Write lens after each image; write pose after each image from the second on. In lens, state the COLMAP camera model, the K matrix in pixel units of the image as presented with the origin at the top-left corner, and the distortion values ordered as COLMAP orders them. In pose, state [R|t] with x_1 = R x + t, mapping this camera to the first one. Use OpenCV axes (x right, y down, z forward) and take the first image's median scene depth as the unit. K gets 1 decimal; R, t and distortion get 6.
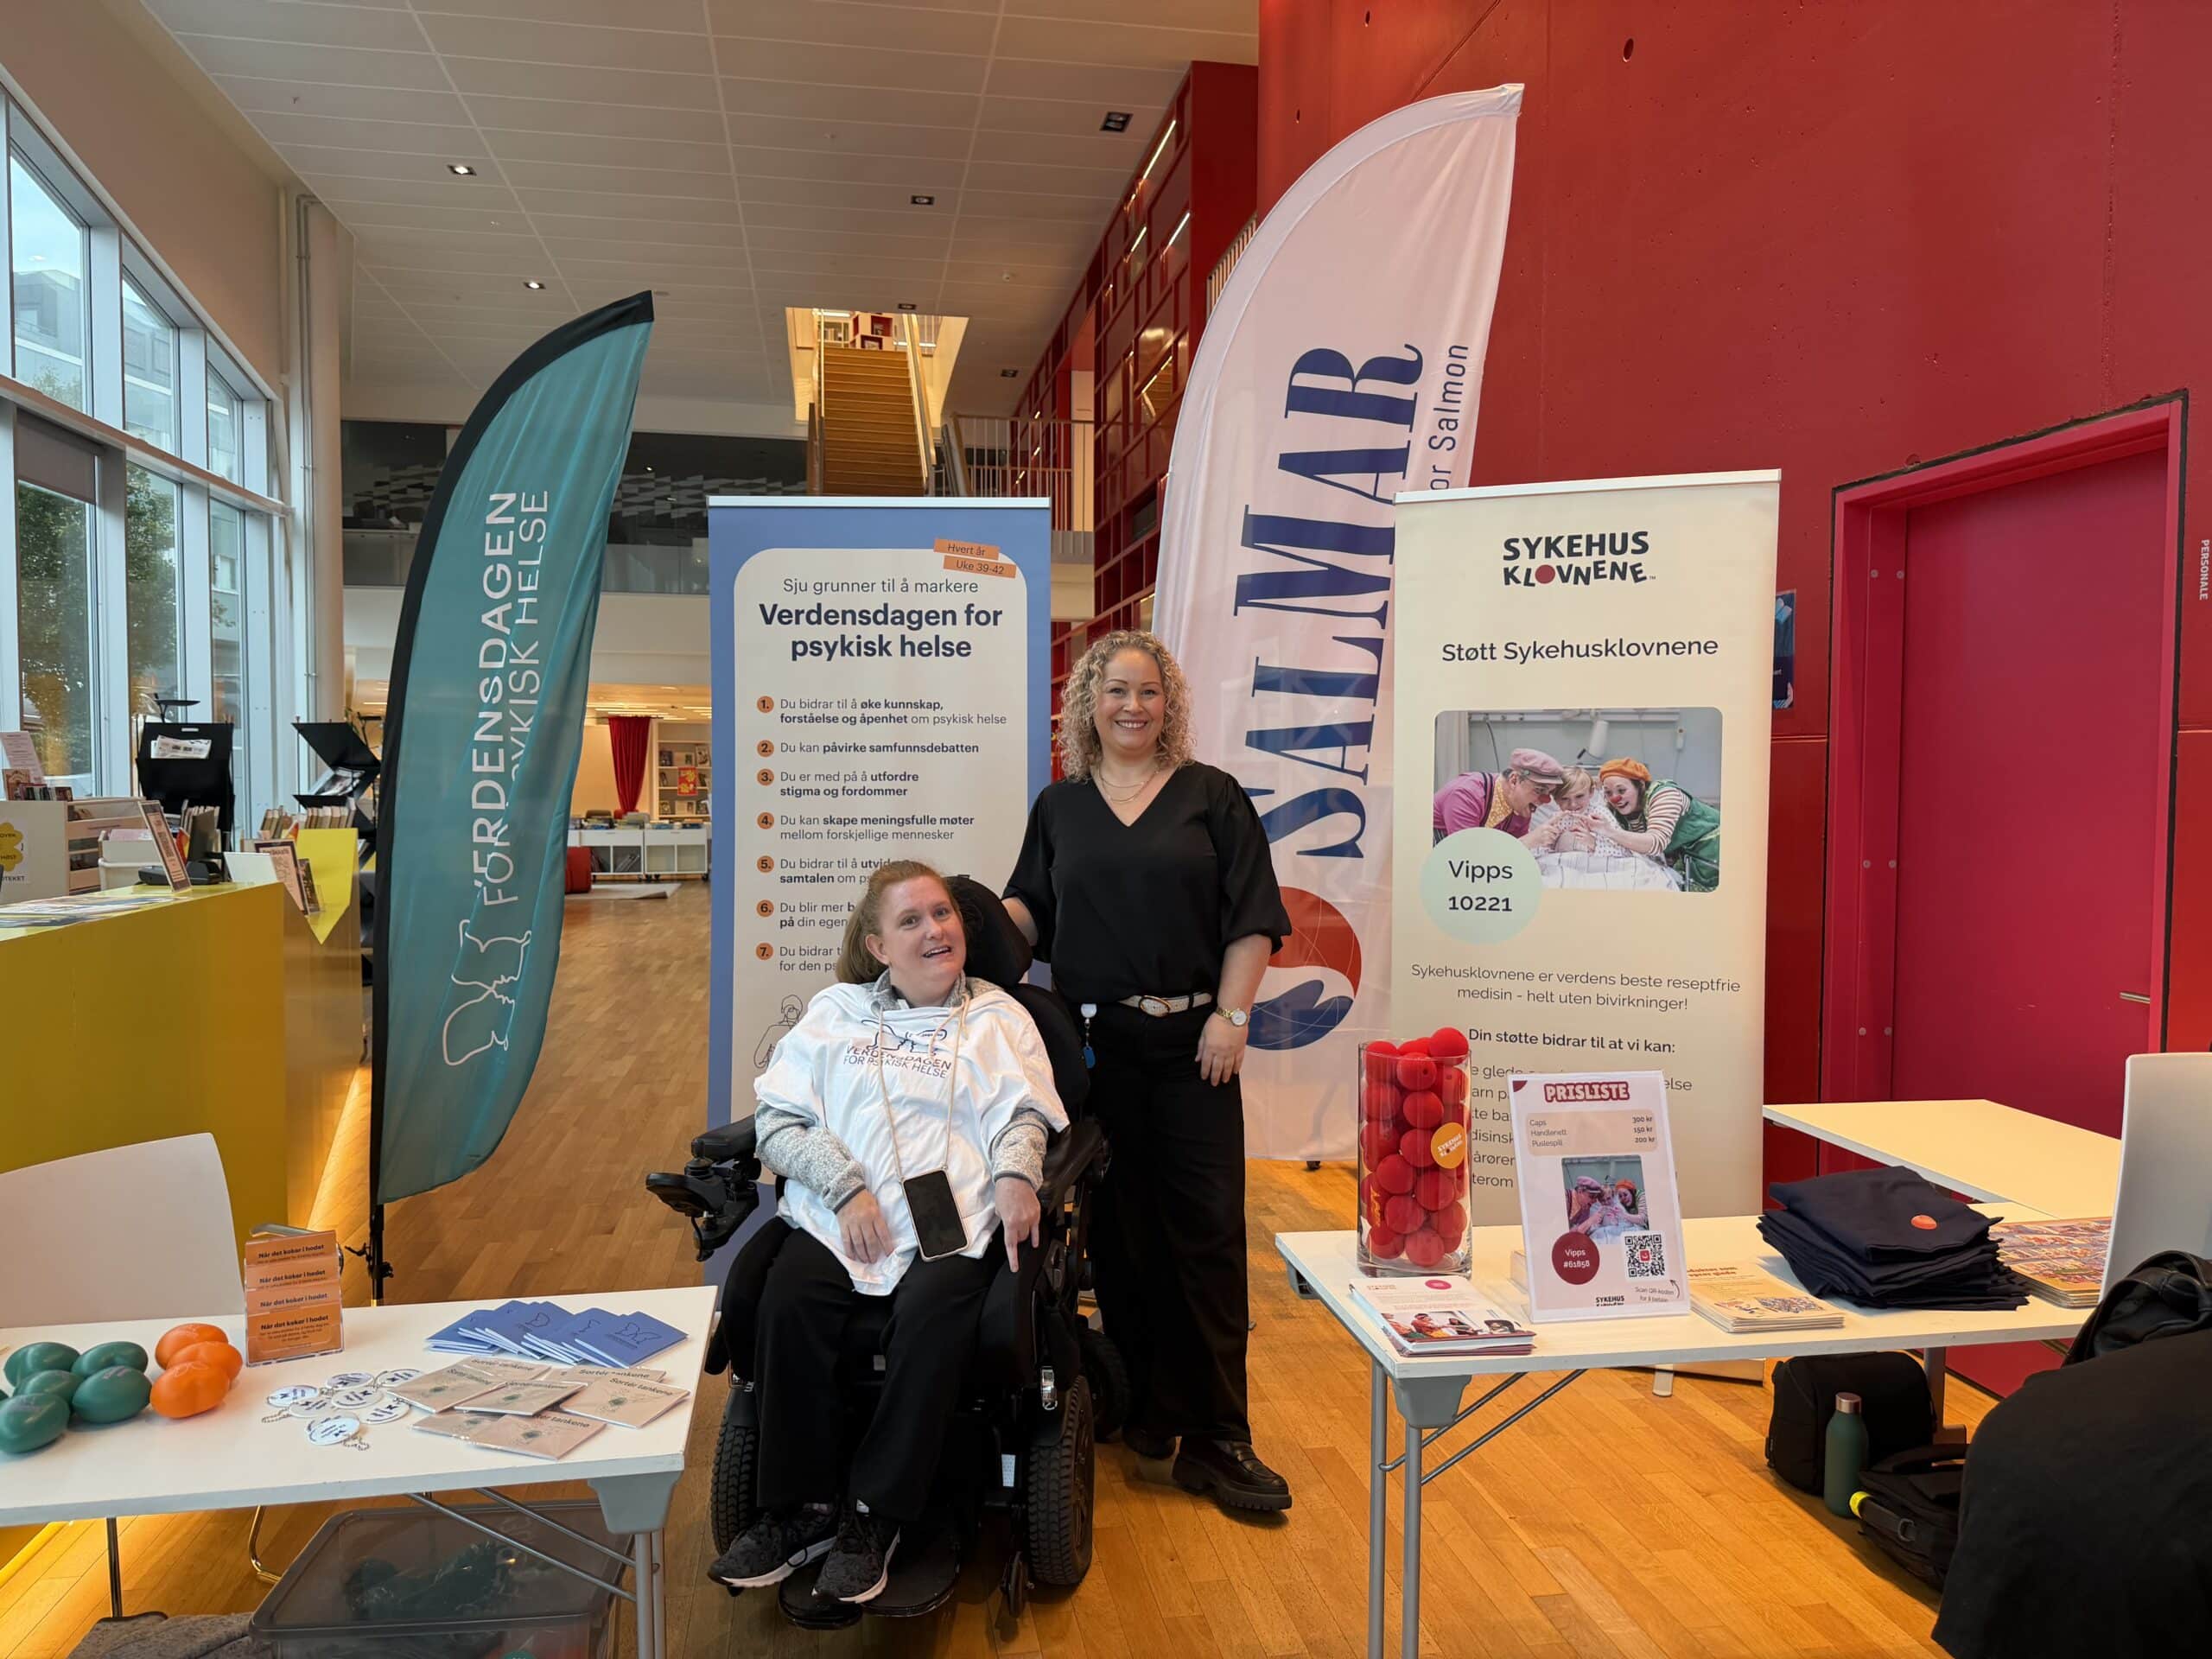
lens RADIAL K [[1541.1, 0, 1179.9], [0, 1541.1, 846.6], [0, 0, 1]] dist [0.020632, -0.032417]
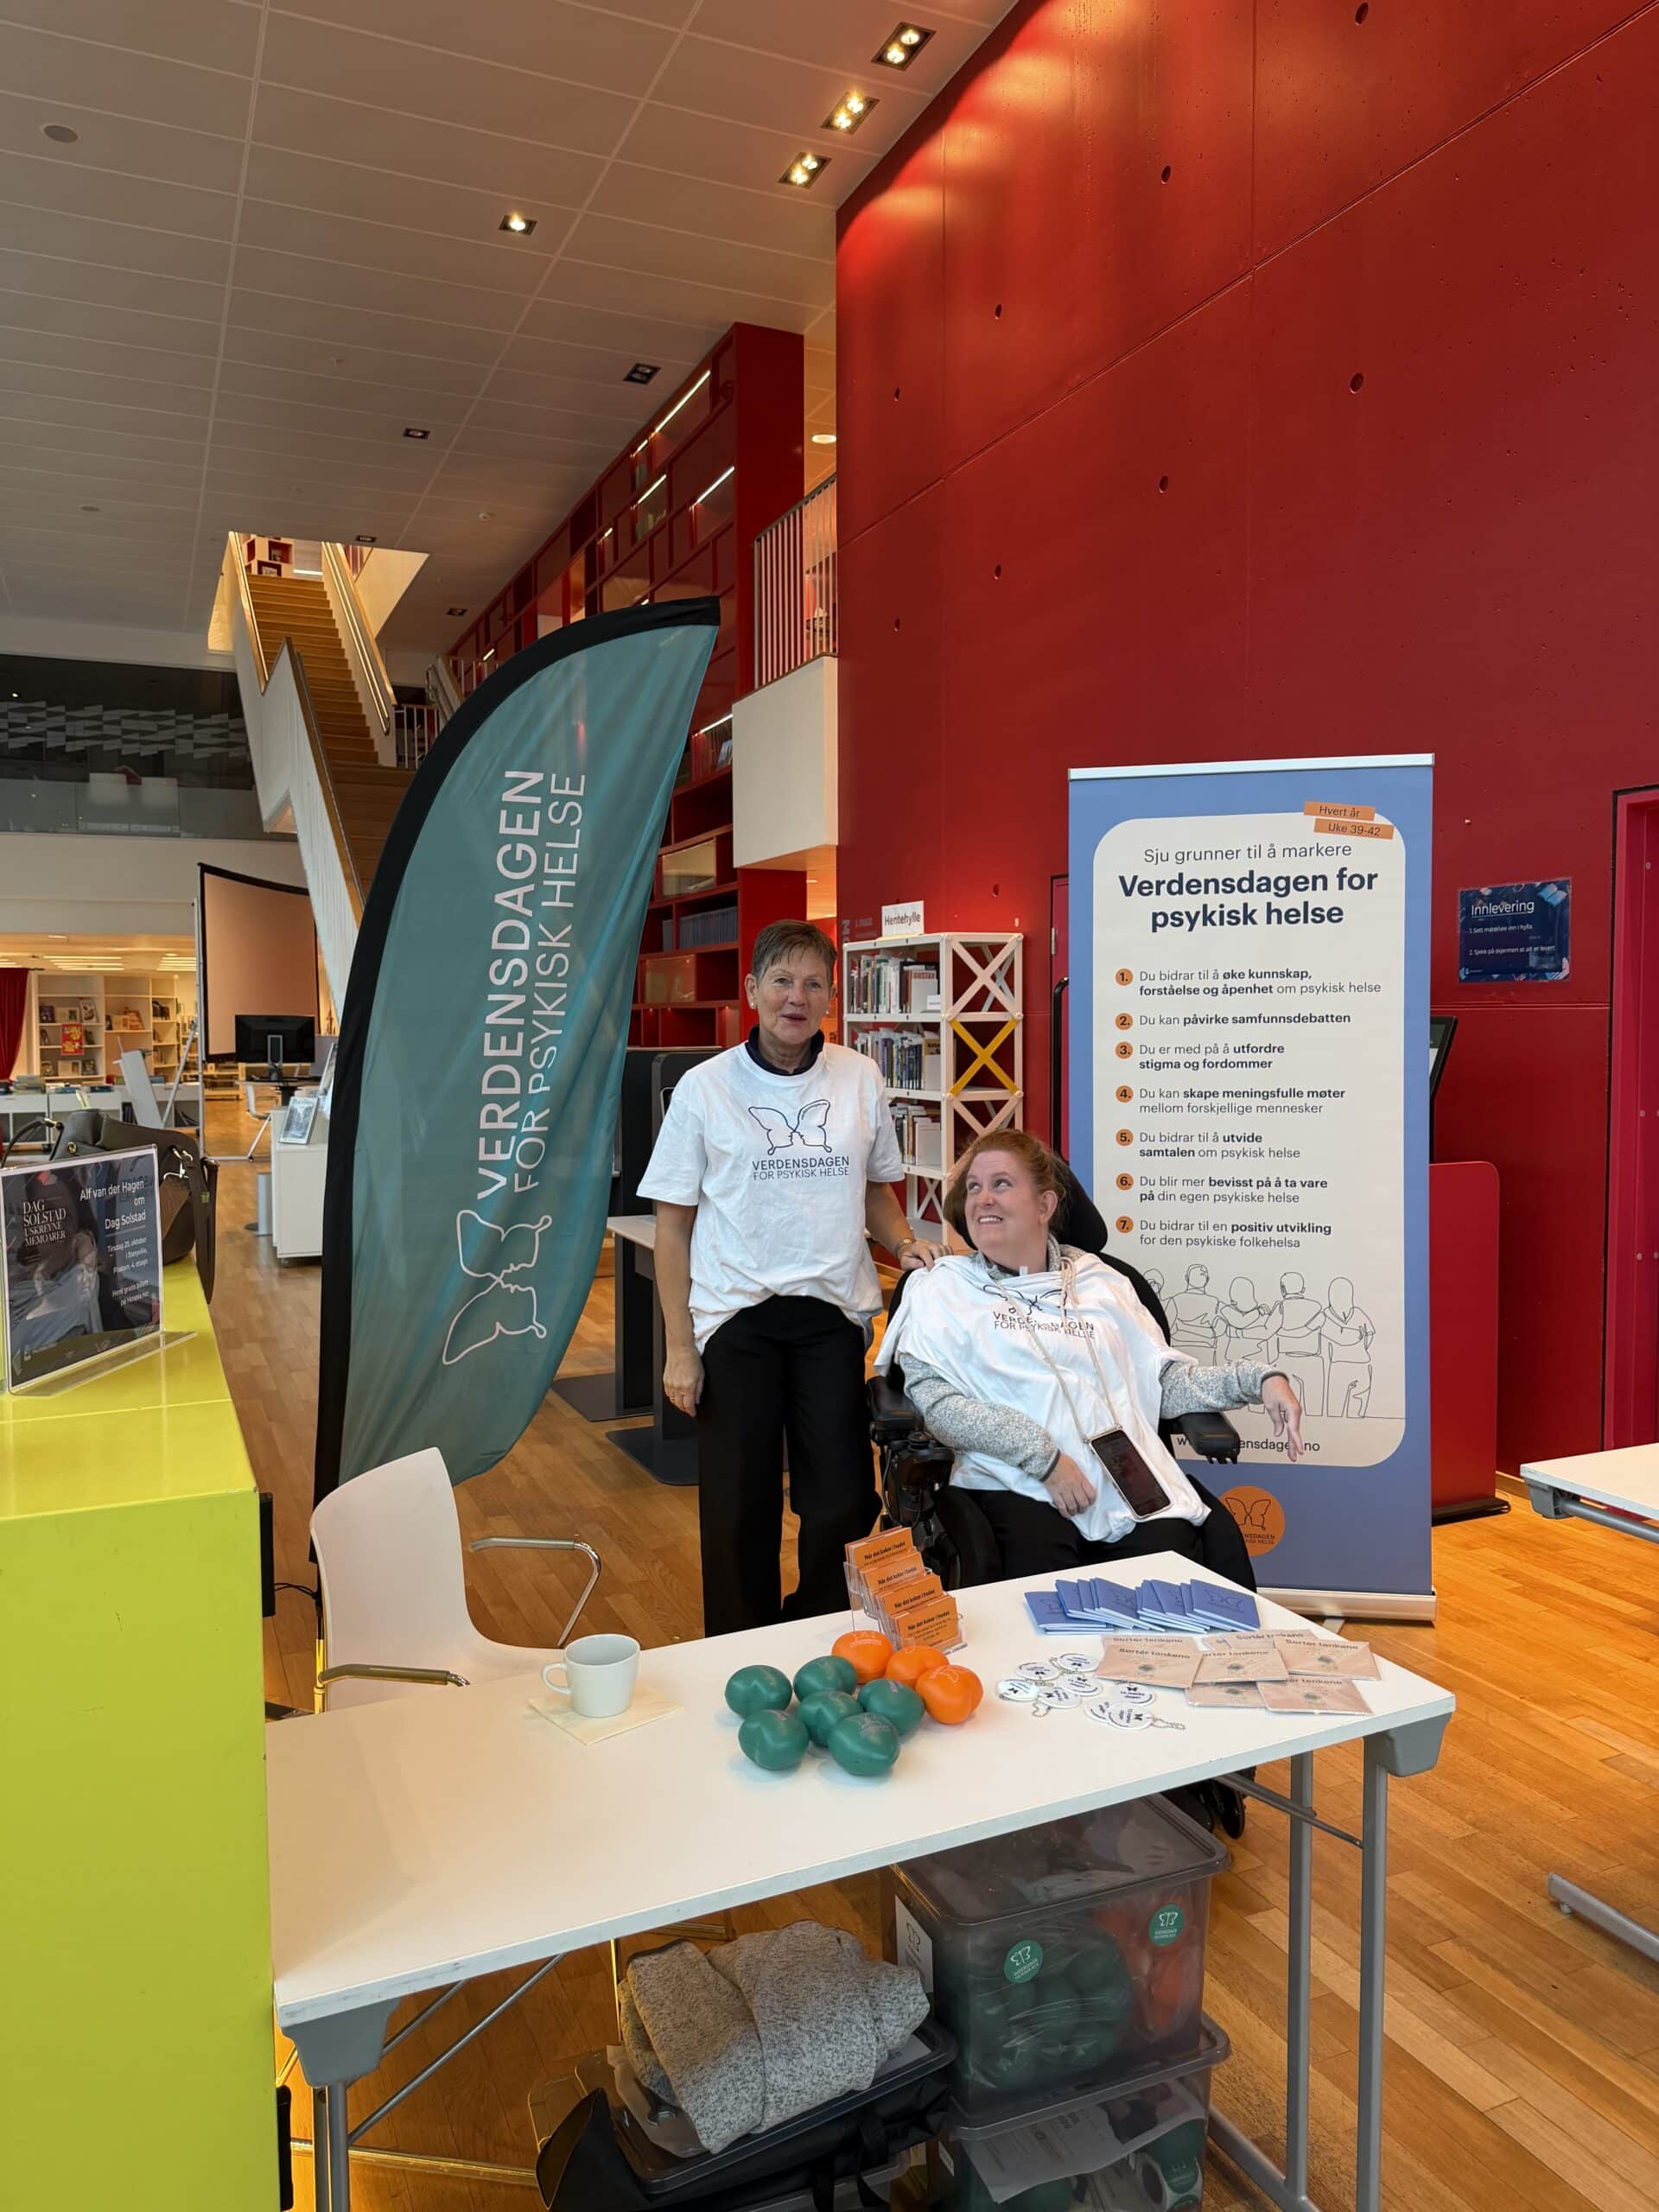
lens RADIAL K [[1541.1, 0, 817.4], [0, 1541.1, 1109.9], [0, 0, 1]] dist [0.020632, -0.032417]
pose [[0.975724, -0.022090, 0.217888, -0.108703], [0.019980, 0.999730, 0.011882, -0.003408], [-0.218091, -0.007241, 0.975902, 0.011970]]
